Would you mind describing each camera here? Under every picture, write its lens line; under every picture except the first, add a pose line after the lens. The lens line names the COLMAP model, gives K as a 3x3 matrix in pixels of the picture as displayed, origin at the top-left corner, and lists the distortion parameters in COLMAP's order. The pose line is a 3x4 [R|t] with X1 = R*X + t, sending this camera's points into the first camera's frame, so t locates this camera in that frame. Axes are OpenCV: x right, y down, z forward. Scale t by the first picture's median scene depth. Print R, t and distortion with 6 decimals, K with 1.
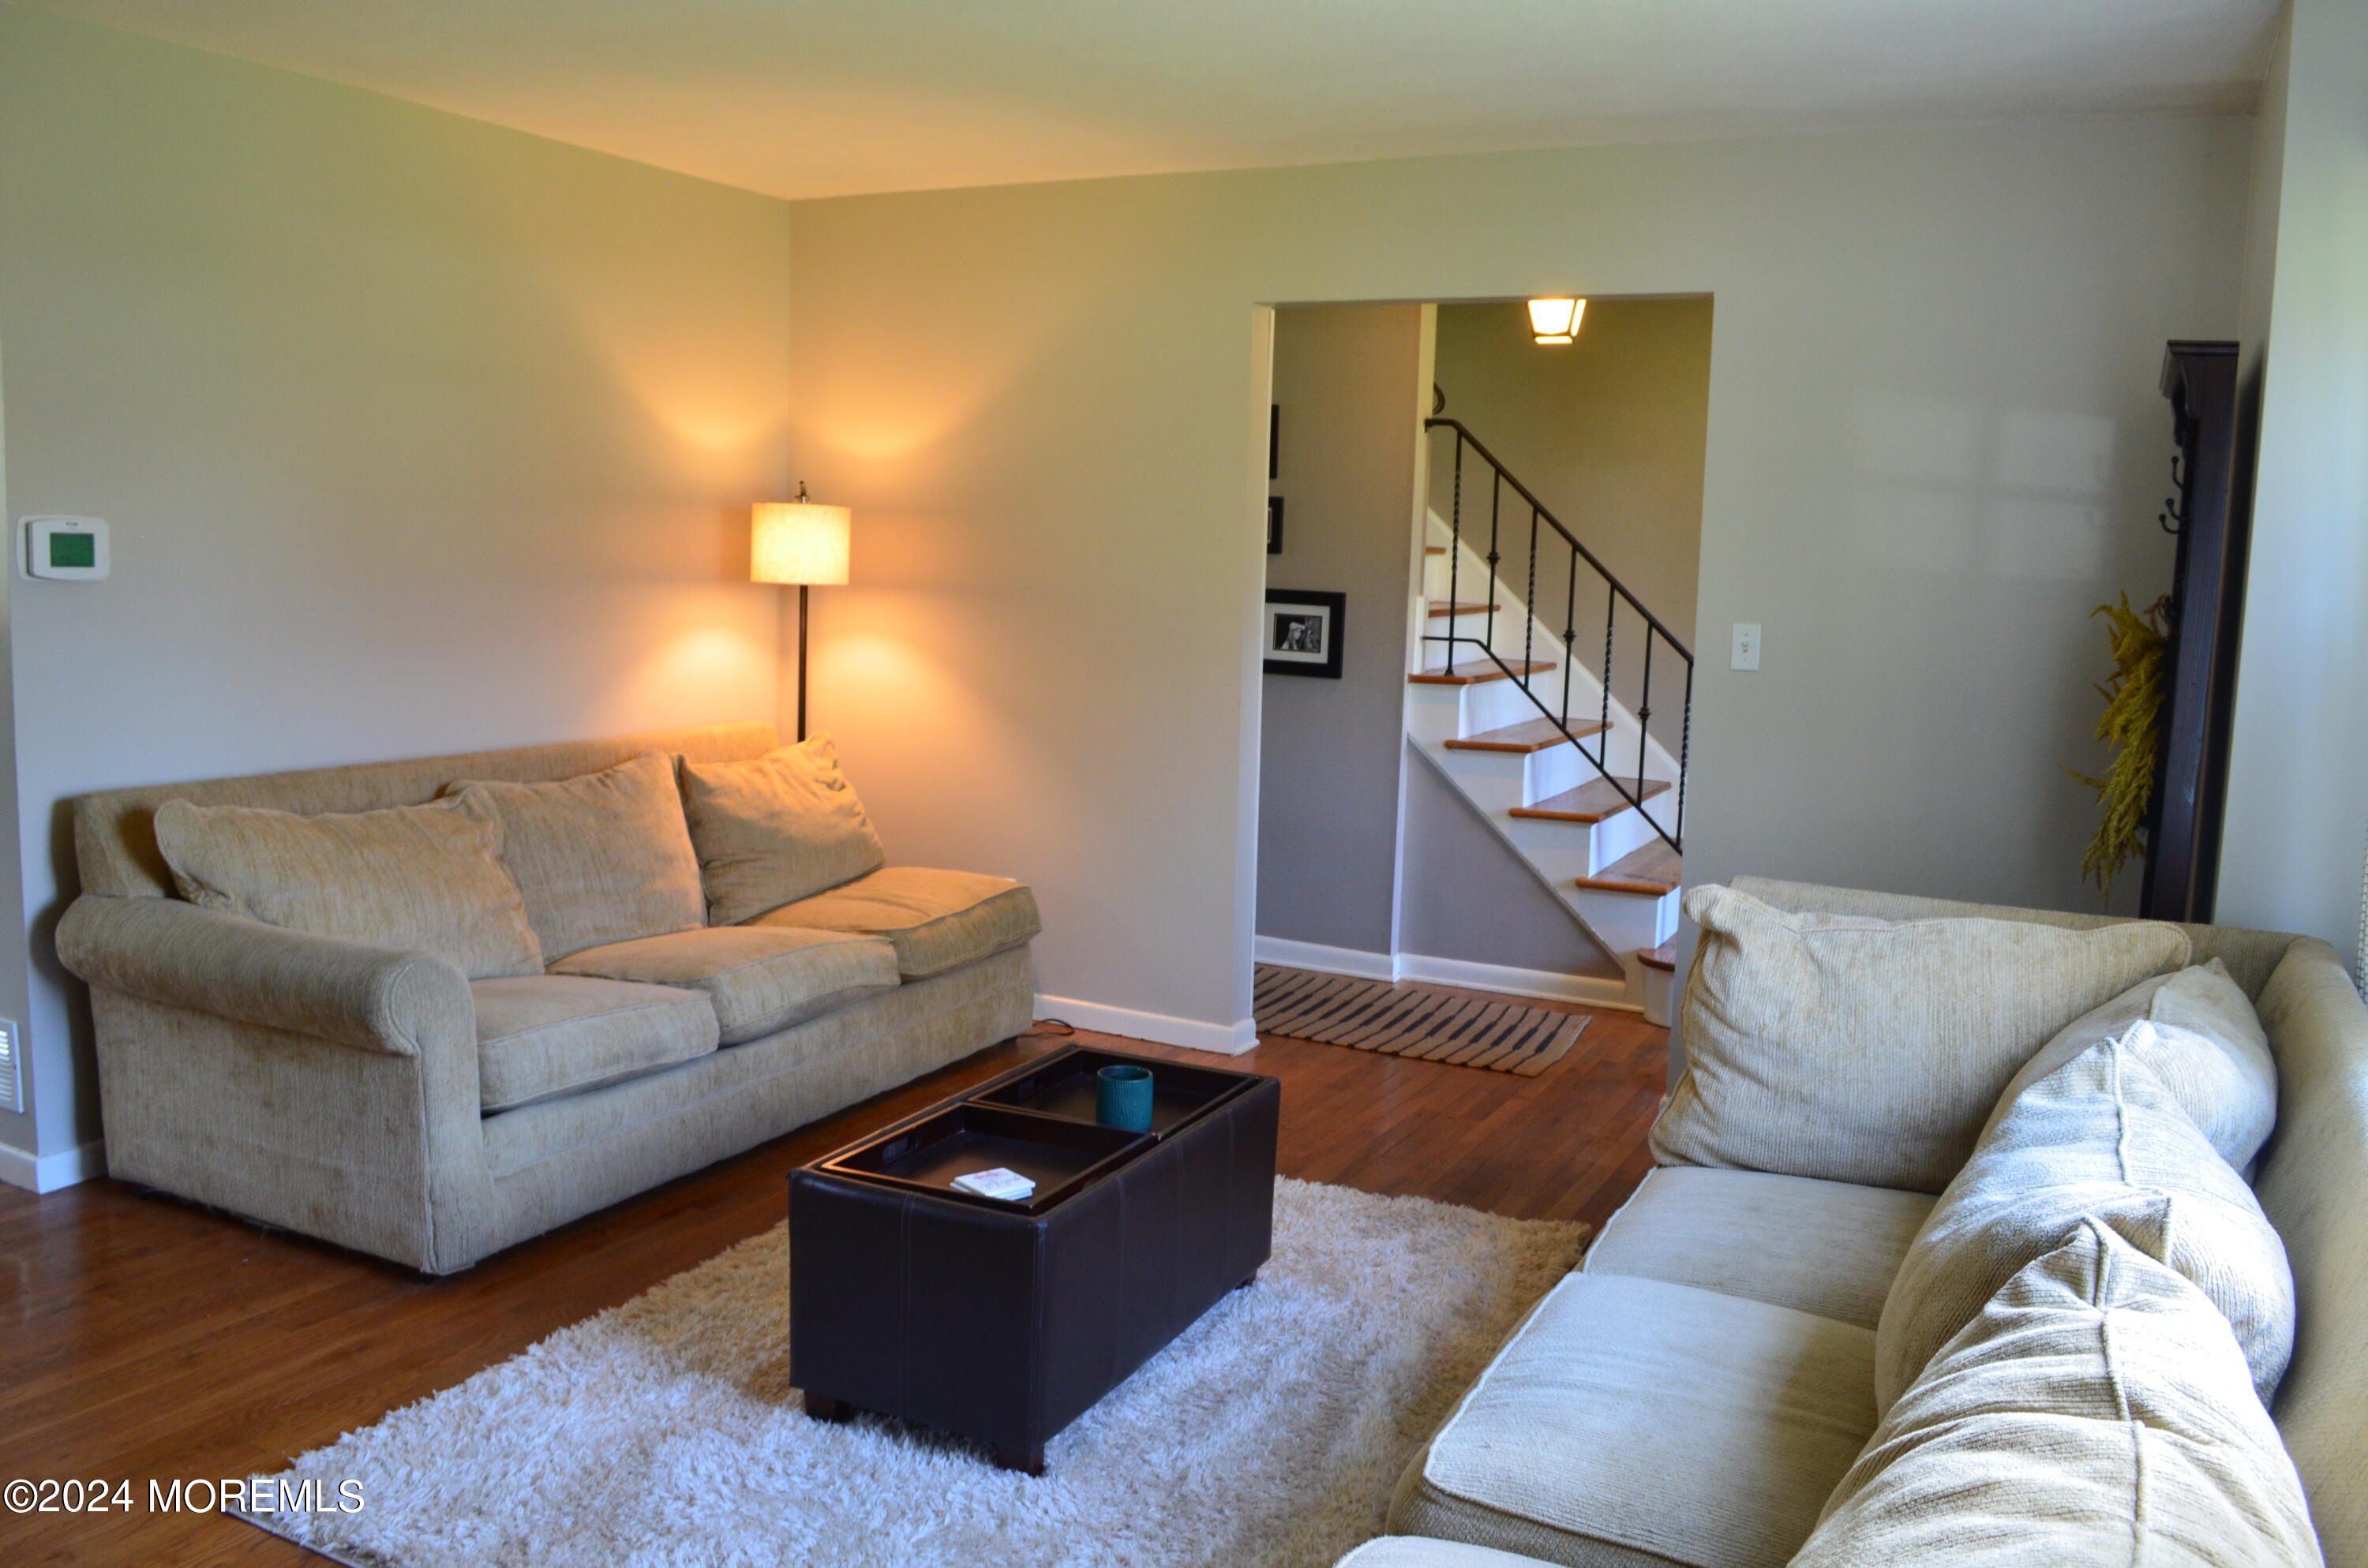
lens RADIAL K [[1873.5, 0, 1186.5], [0, 1873.5, 785.5], [0, 0, 1]] dist [-0.072294, 0.000743]
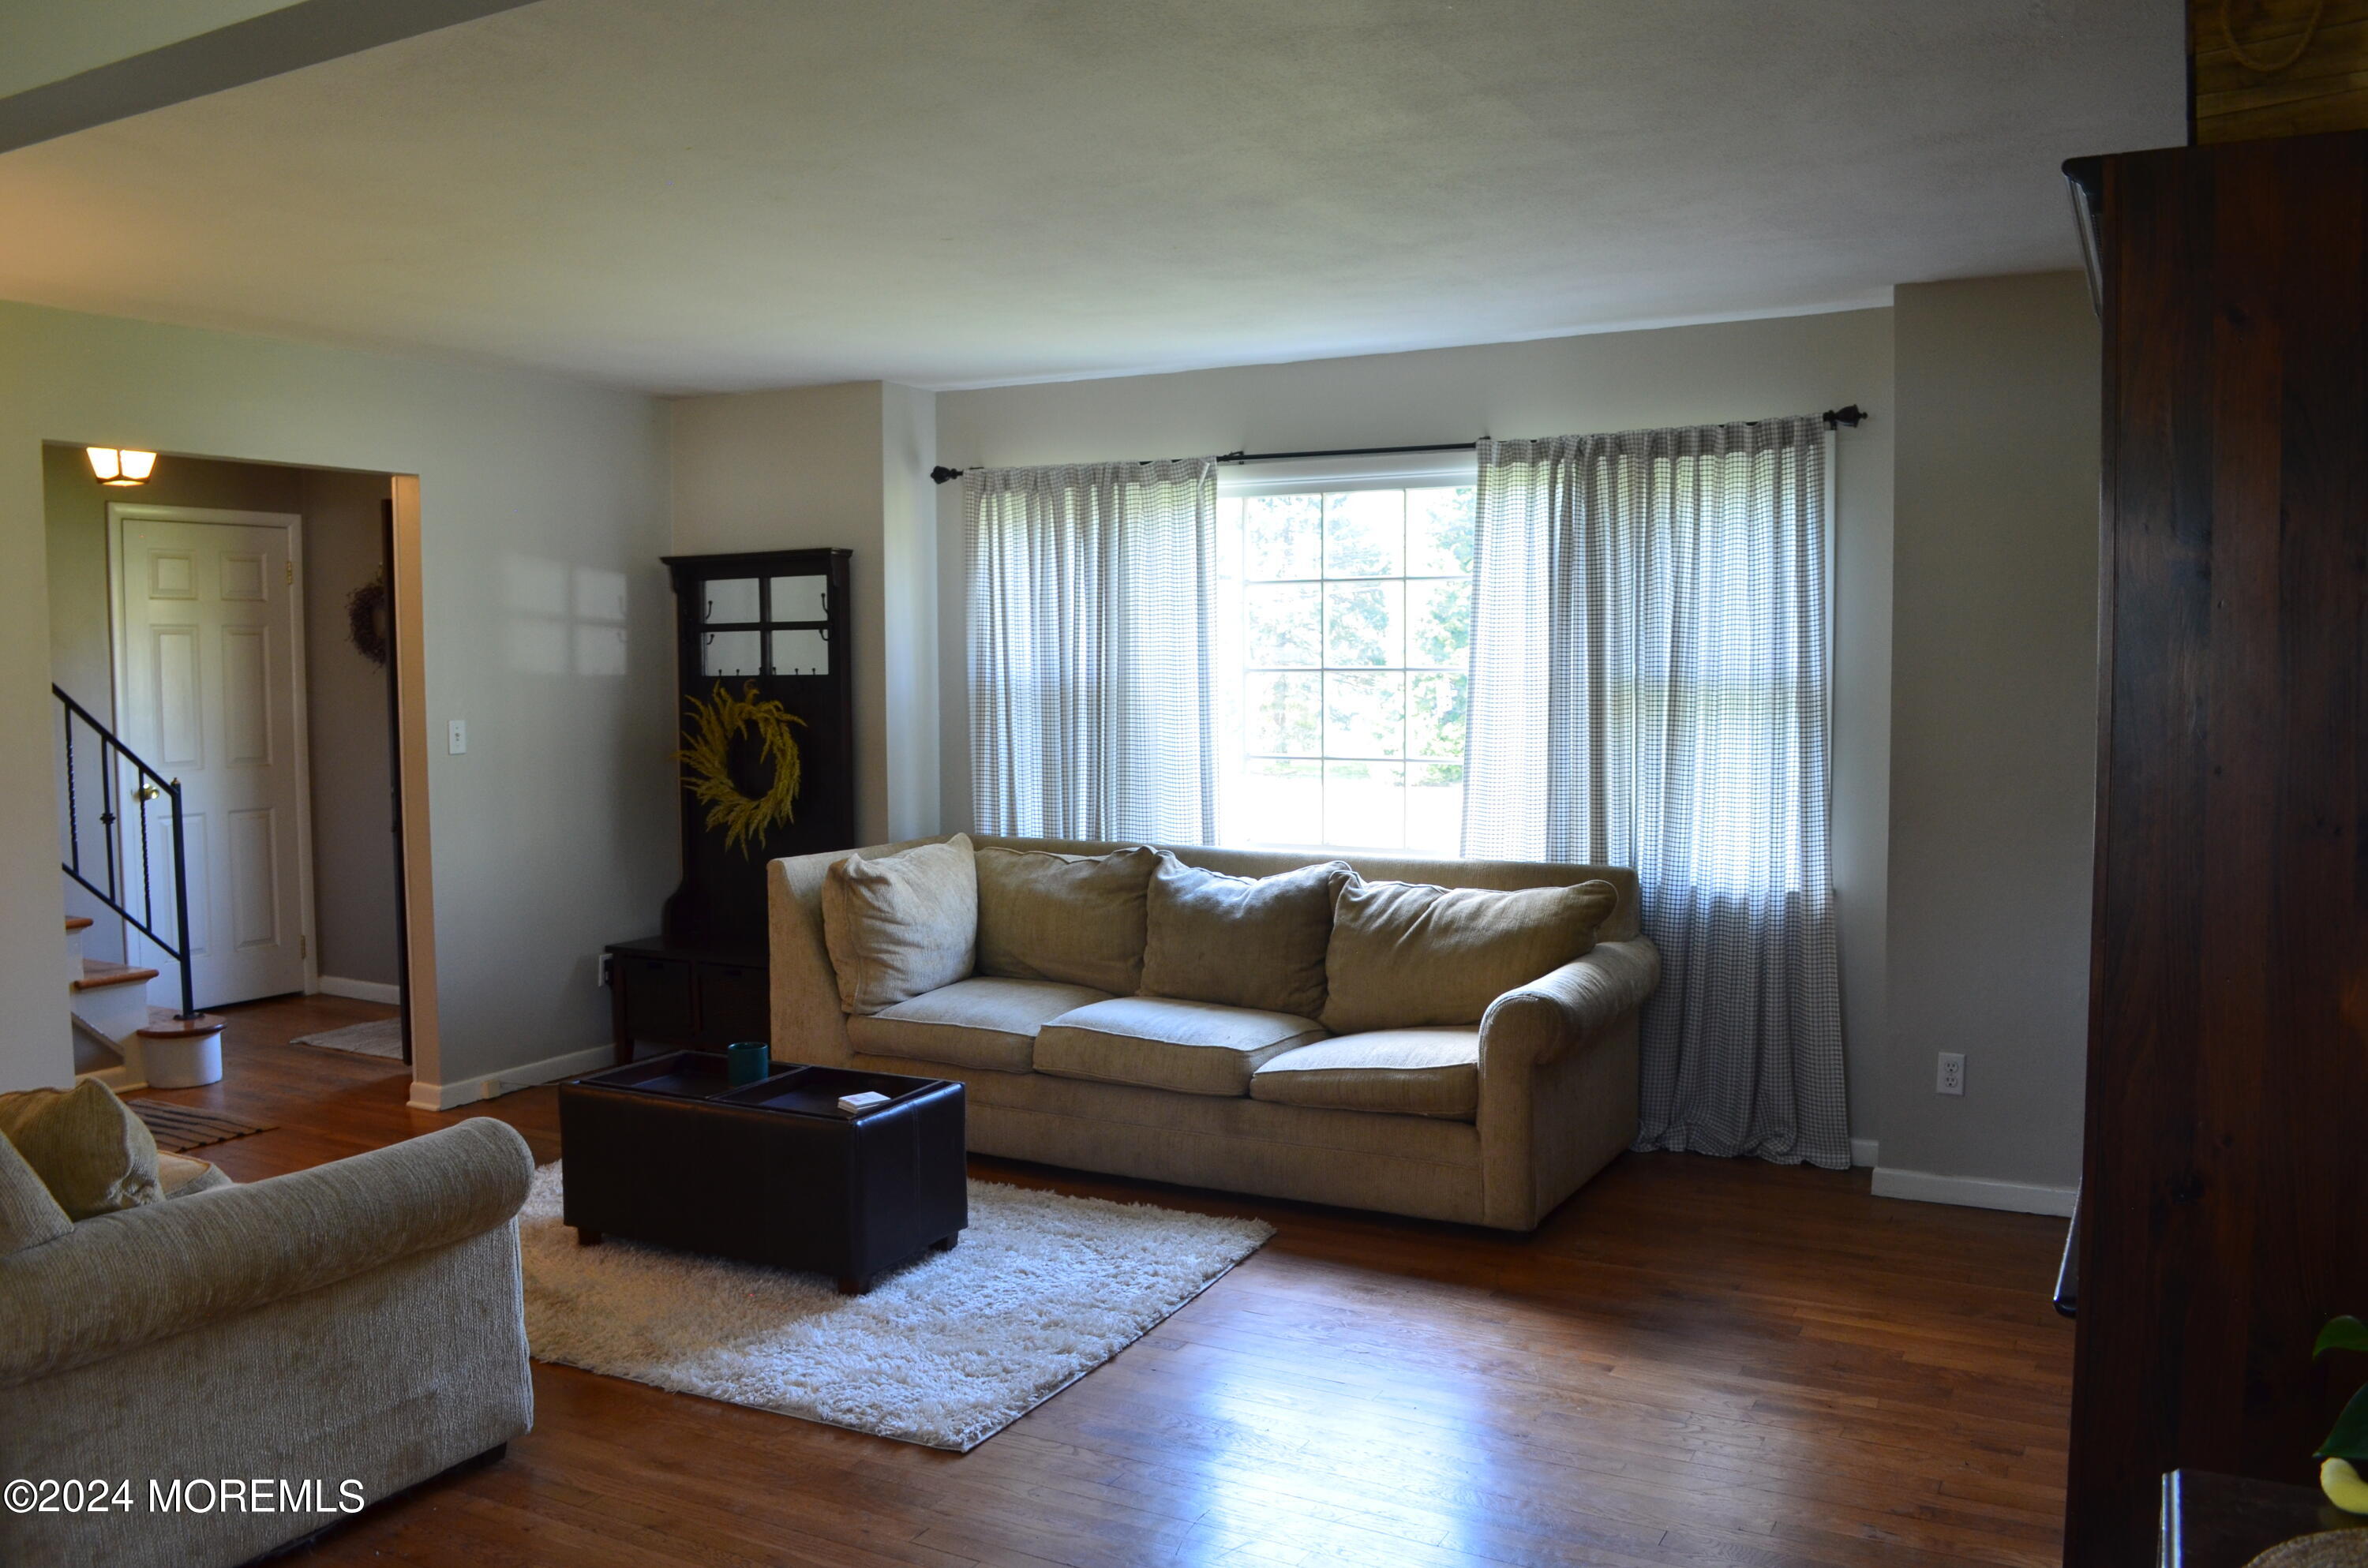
lens RADIAL K [[1873.5, 0, 1185.9], [0, 1873.5, 784.8], [0, 0, 1]] dist [-0.072294, 0.000743]
pose [[0.029080, -0.103692, 0.994184, -1.499548], [0.134592, 0.985954, 0.098896, -0.148457], [-0.990474, 0.130933, 0.042628, 0.611041]]
